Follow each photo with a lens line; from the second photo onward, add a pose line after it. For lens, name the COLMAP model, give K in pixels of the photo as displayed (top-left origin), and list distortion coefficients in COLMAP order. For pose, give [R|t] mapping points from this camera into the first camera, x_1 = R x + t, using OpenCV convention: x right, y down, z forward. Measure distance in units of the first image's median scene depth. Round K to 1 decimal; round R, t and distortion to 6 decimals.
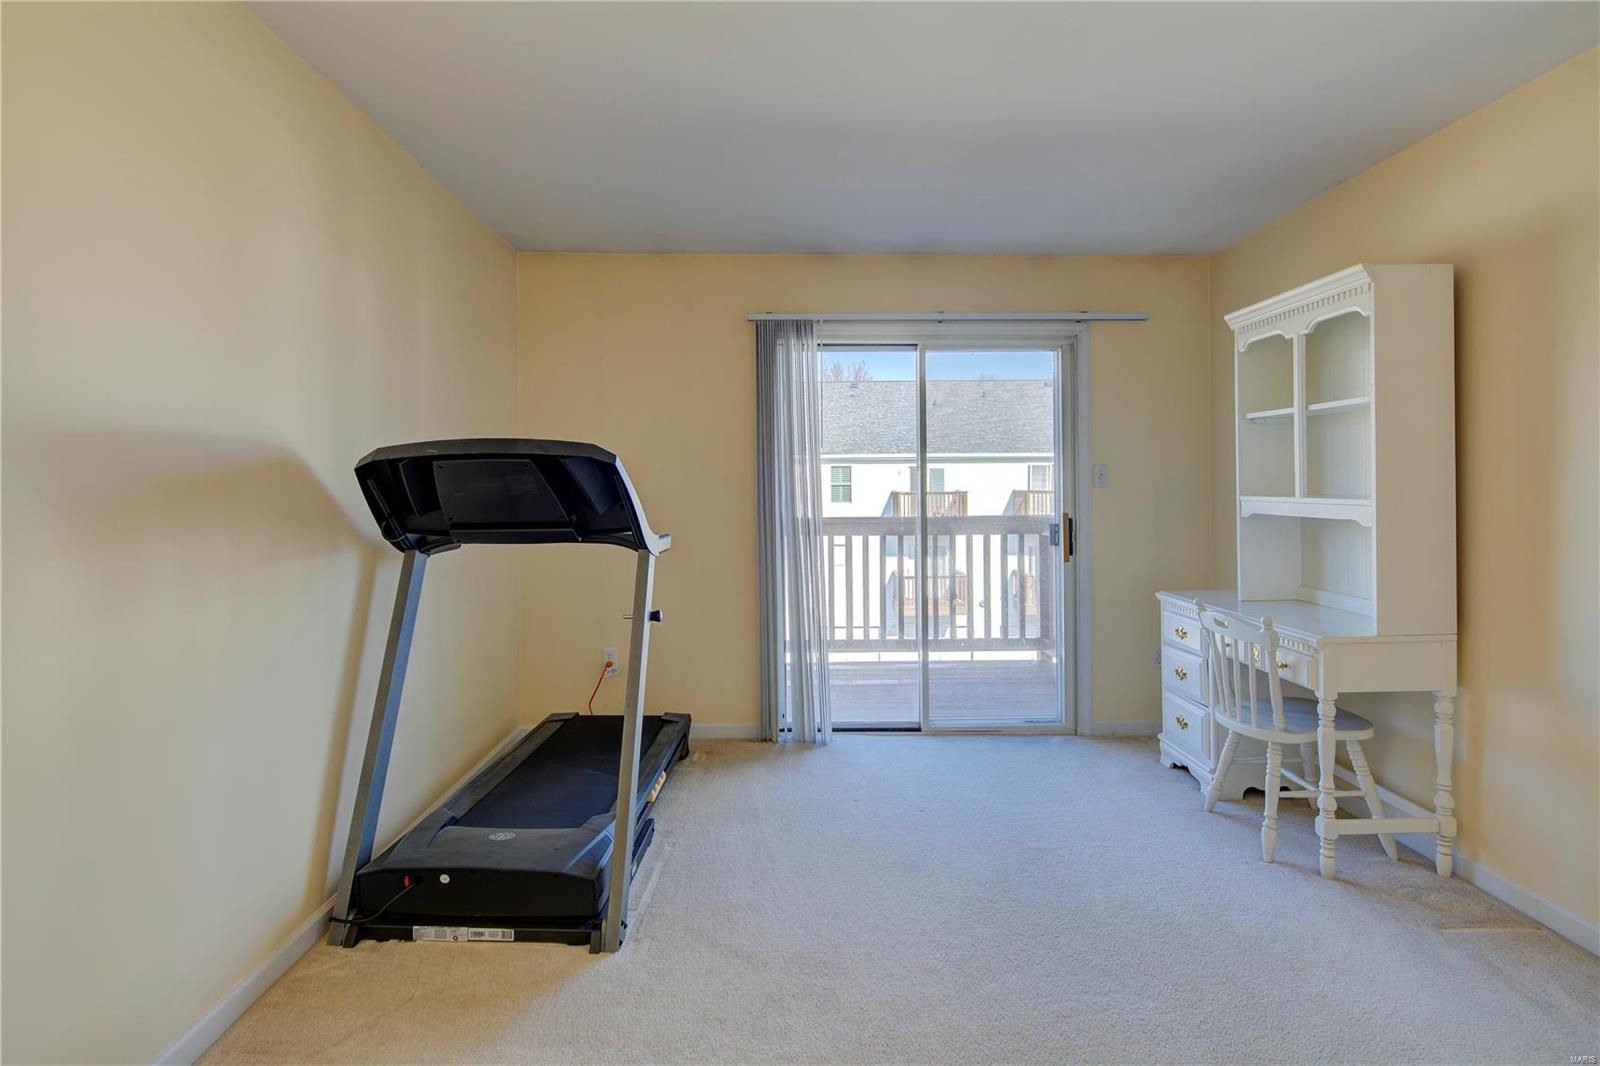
lens RADIAL K [[782.0, 0, 799.2], [0, 782.0, 526.0], [0, 0, 1]] dist [0.002140, -0.002992]
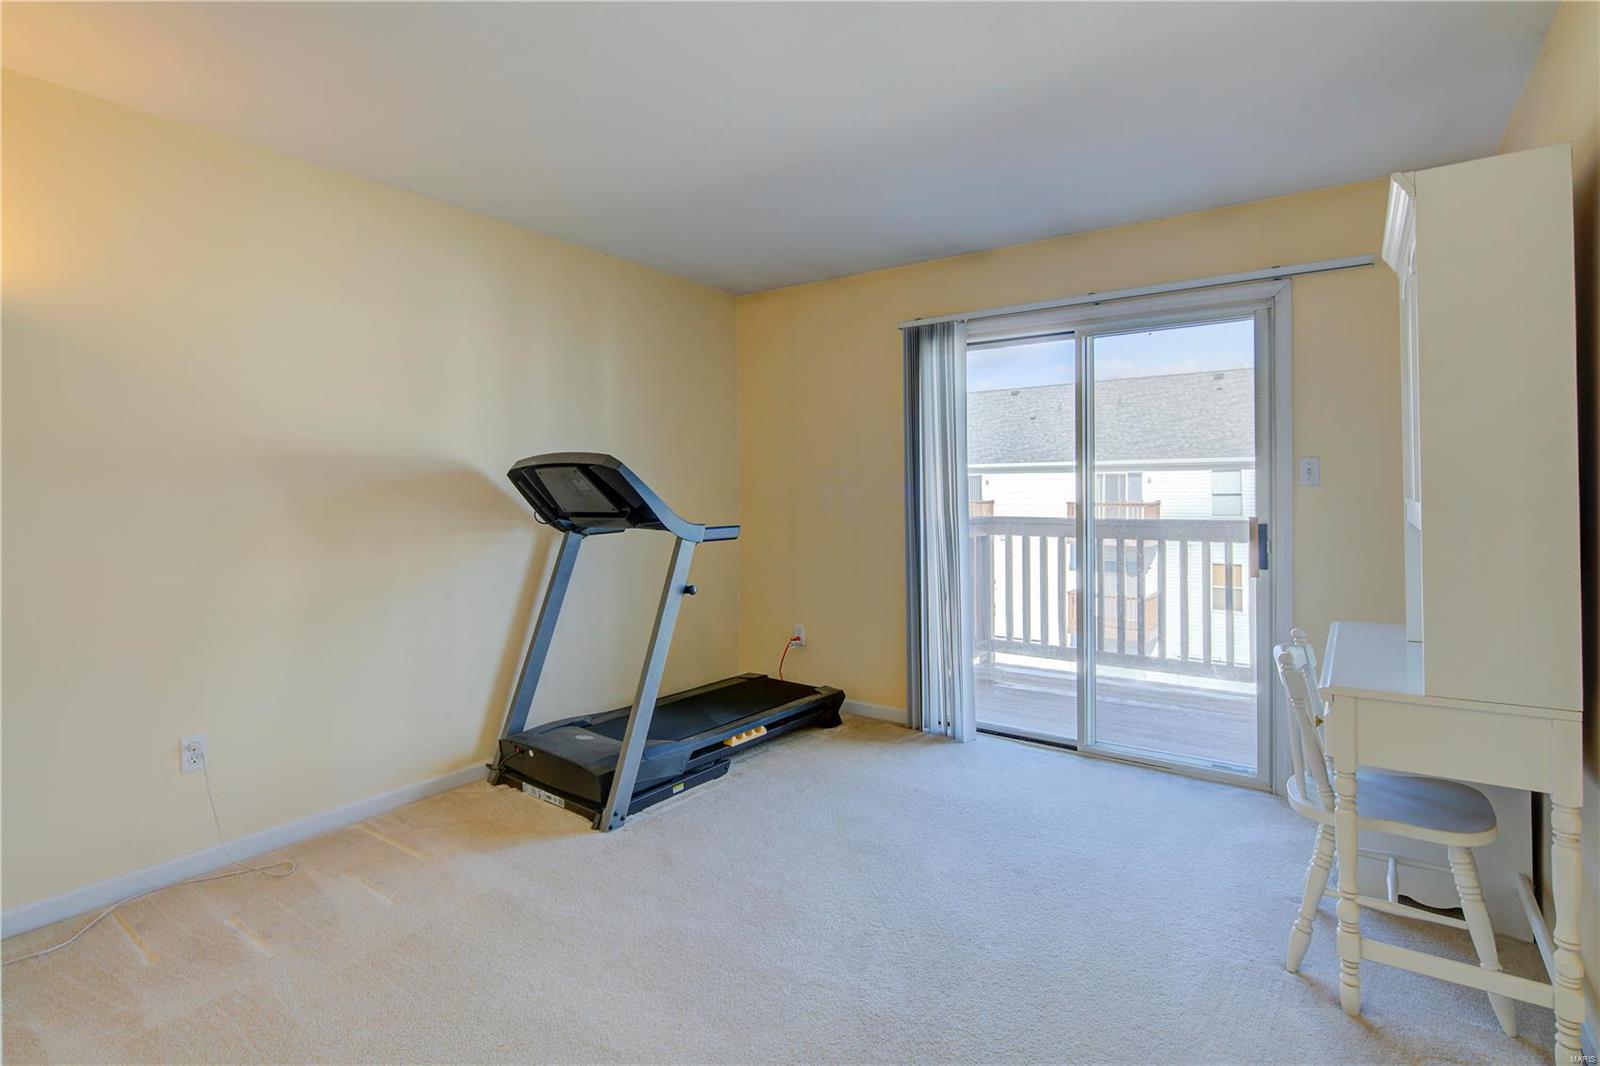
lens RADIAL K [[782.0, 0, 793.5], [0, 782.0, 530.1], [0, 0, 1]] dist [0.002140, -0.002992]
pose [[0.803795, 0.030063, -0.594146, 0.456887], [-0.026891, 0.999538, 0.014195, -0.001463], [0.594298, 0.004567, 0.804232, 0.061676]]
